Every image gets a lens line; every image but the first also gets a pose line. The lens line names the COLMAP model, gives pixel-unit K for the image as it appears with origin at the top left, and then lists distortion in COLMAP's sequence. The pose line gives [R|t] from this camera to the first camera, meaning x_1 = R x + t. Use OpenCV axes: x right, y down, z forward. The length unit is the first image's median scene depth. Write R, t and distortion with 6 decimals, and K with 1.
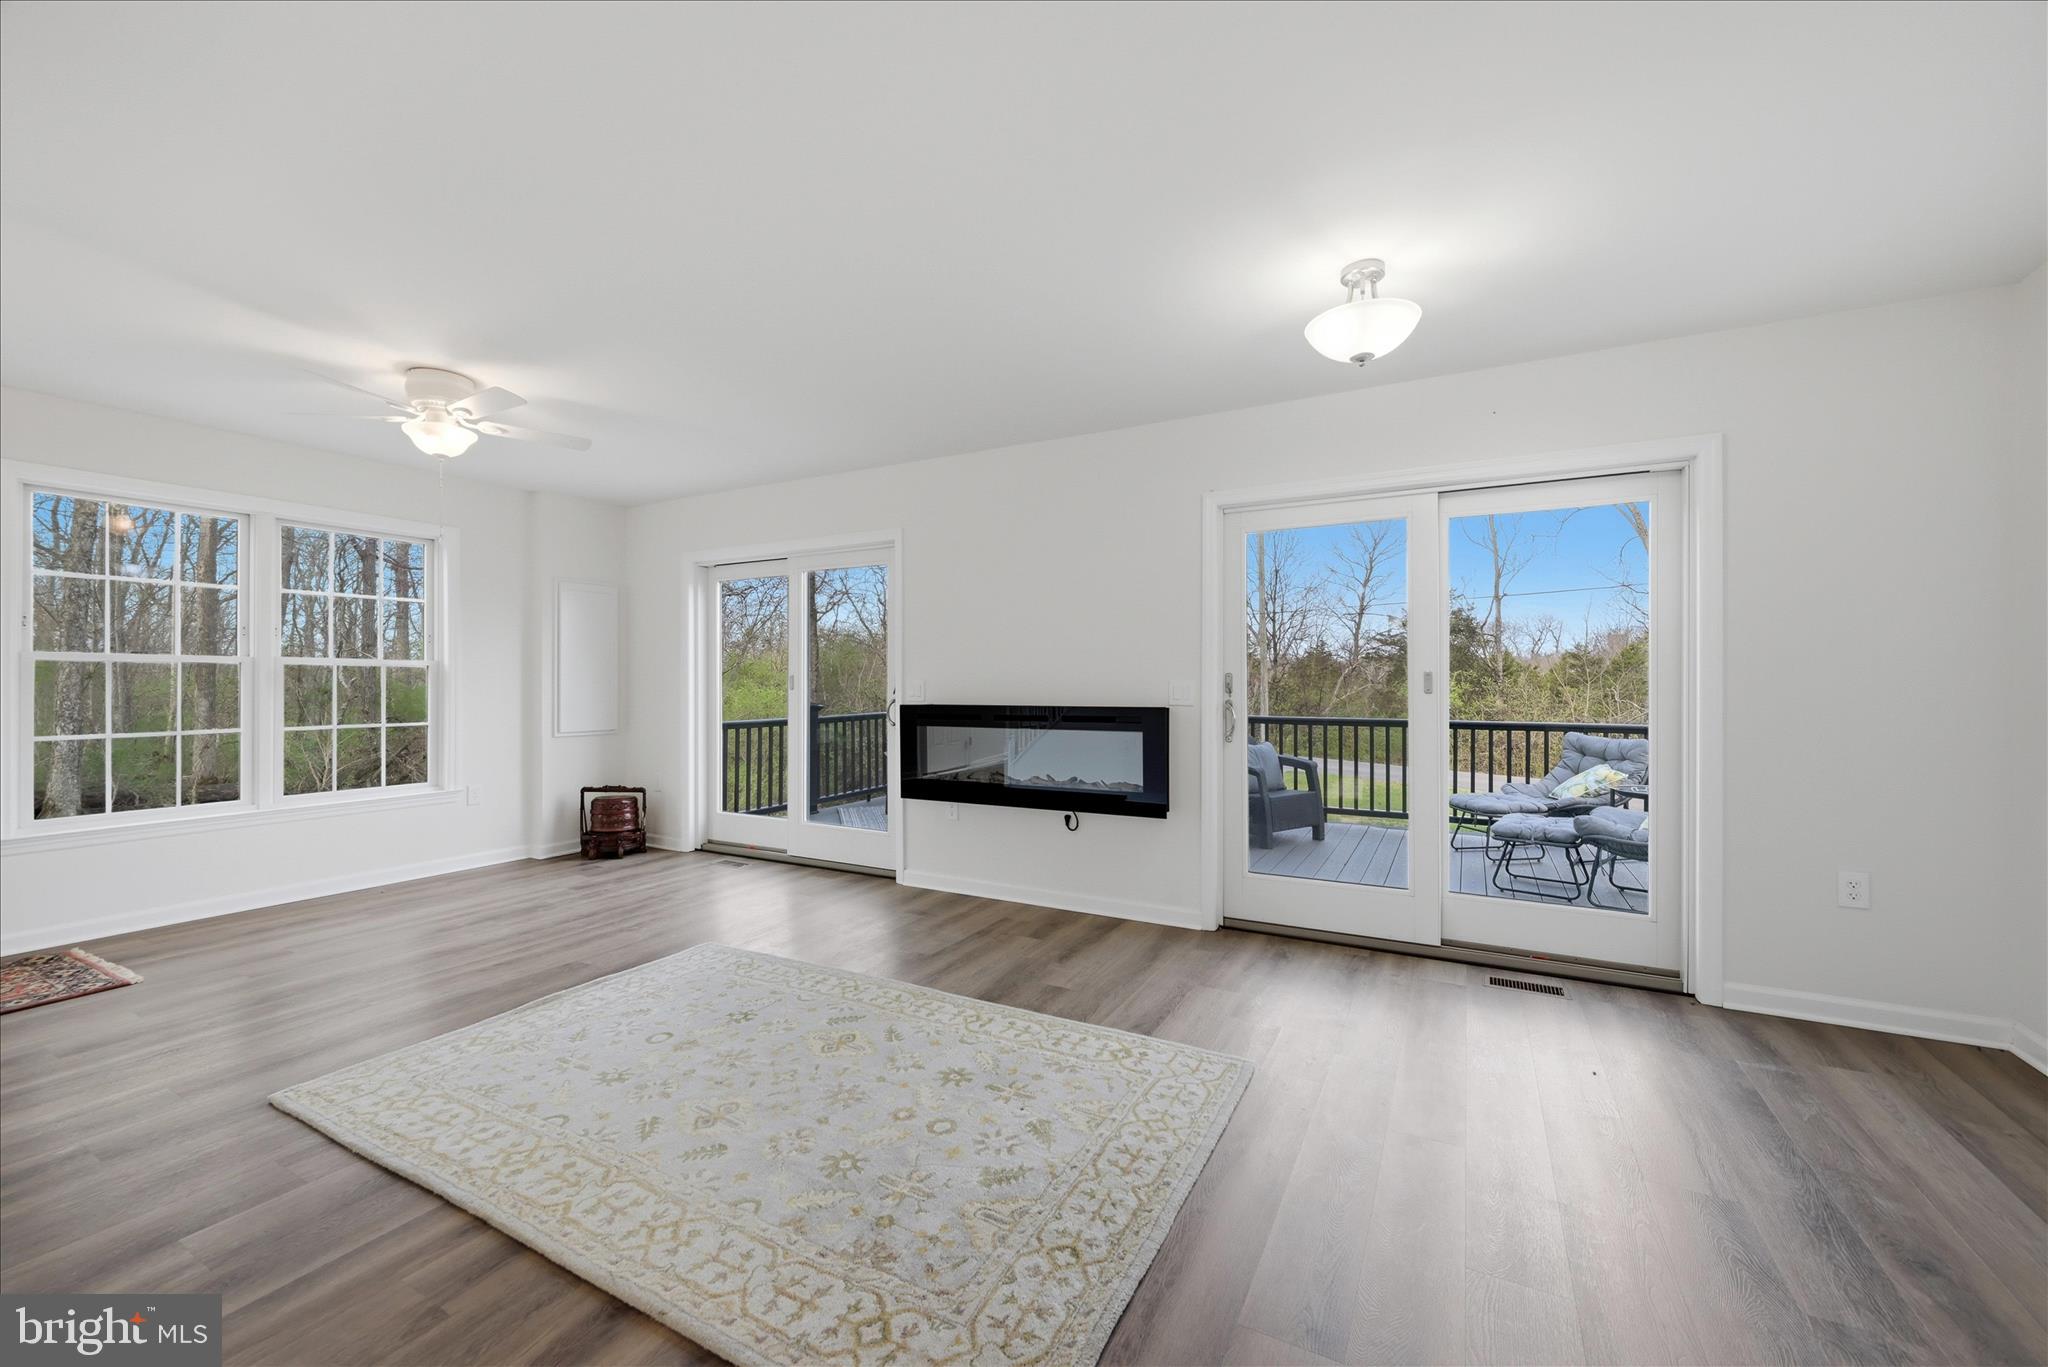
lens RADIAL K [[805.7, 0, 1024.0], [0, 805.7, 683.5], [0, 0, 1]] dist [-0.005324, -0.000001]
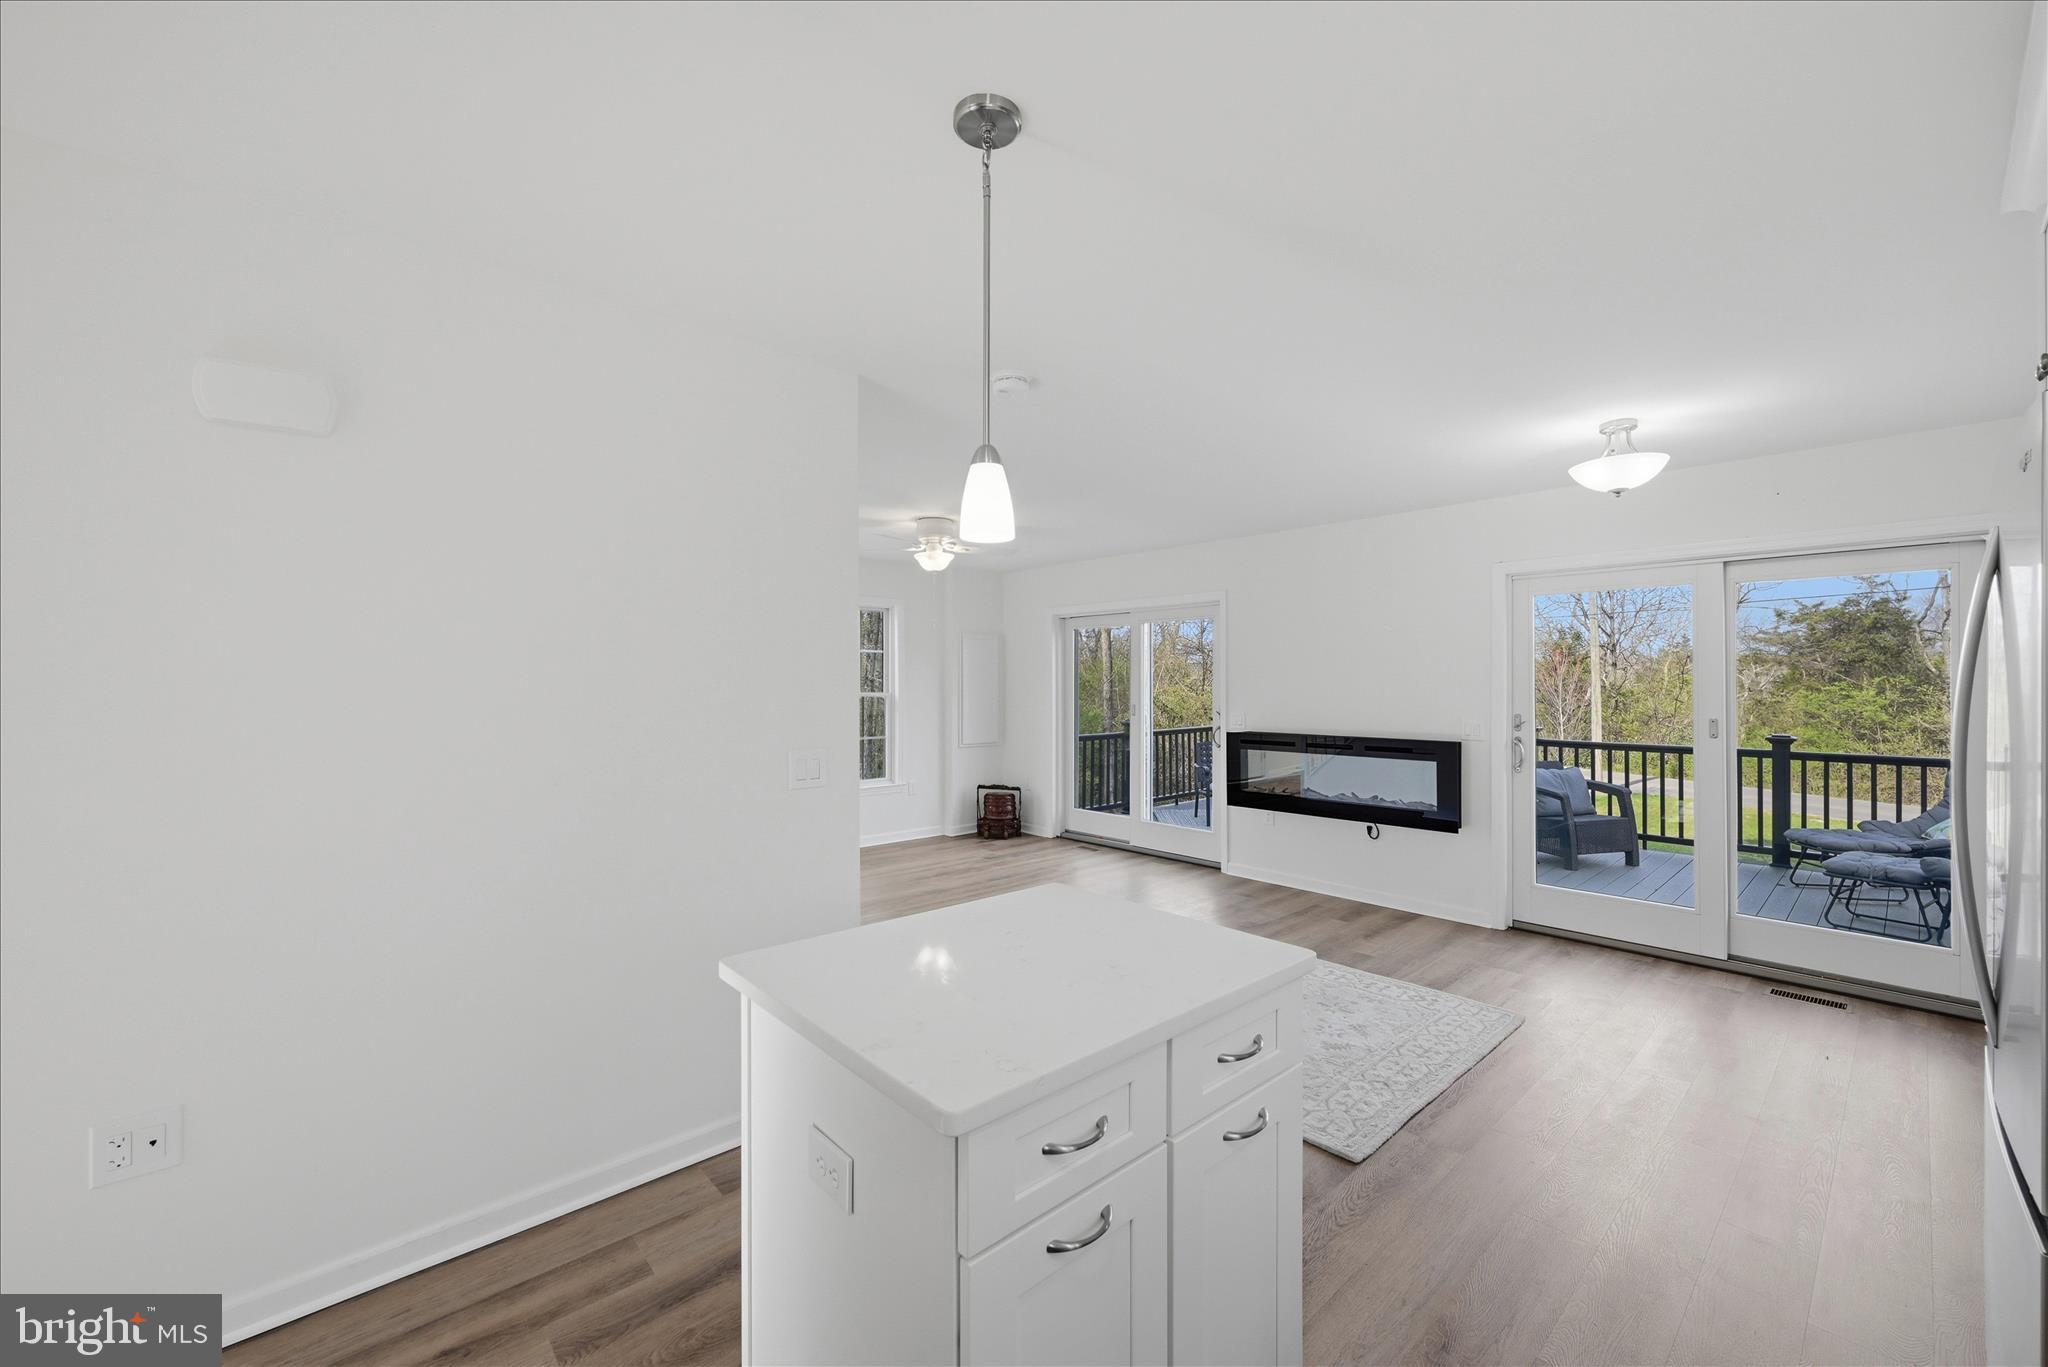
lens RADIAL K [[815.9, 0, 1024.0], [0, 815.9, 683.5], [0, 0, 1]] dist [-0.000671, -0.000008]
pose [[0.945694, 0.001226, -0.325055, -0.037419], [-0.001488, 0.999999, -0.000557, -0.048733], [0.325054, 0.001010, 0.945695, -0.322257]]
